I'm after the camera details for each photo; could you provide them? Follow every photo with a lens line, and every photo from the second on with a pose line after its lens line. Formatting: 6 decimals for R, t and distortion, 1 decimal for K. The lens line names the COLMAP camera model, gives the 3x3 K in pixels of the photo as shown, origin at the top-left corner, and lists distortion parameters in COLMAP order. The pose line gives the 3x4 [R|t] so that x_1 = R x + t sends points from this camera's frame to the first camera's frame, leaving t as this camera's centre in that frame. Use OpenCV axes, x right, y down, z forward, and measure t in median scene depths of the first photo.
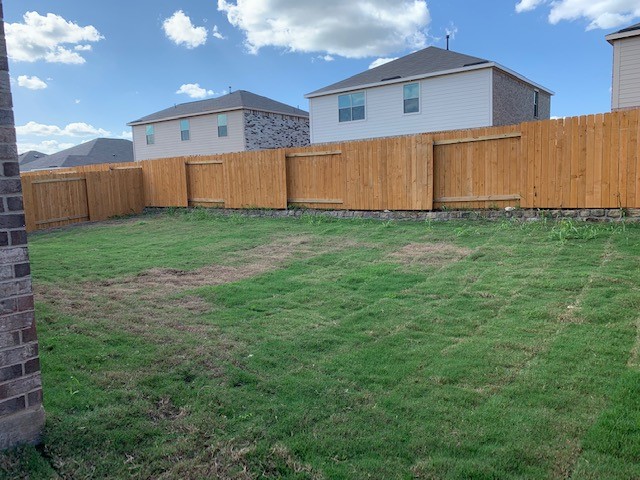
lens RADIAL K [[493.9, 0, 319.3], [0, 493.9, 231.0], [0, 0, 1]] dist [0.038377, -0.039992]
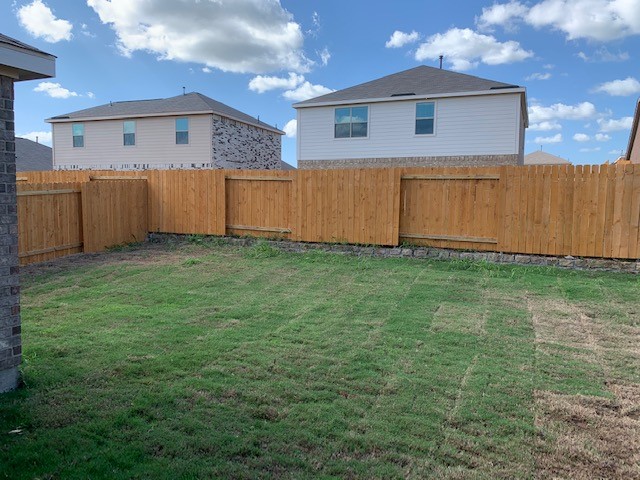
lens RADIAL K [[493.9, 0, 319.3], [0, 493.9, 231.0], [0, 0, 1]] dist [0.038377, -0.039992]
pose [[0.969706, 0.029703, 0.242464, -0.306614], [-0.021368, 0.999089, -0.036933, -0.031003], [-0.243340, 0.030633, 0.969457, 0.237147]]
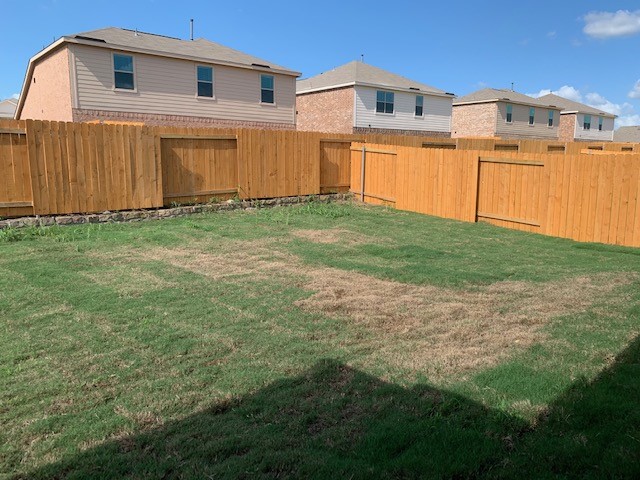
lens RADIAL K [[493.9, 0, 319.3], [0, 493.9, 231.0], [0, 0, 1]] dist [0.038377, -0.039992]
pose [[0.104351, -0.106356, 0.988837, -0.457994], [0.087014, 0.991429, 0.097452, -0.041565], [-0.990727, 0.075874, 0.112711, 0.391581]]
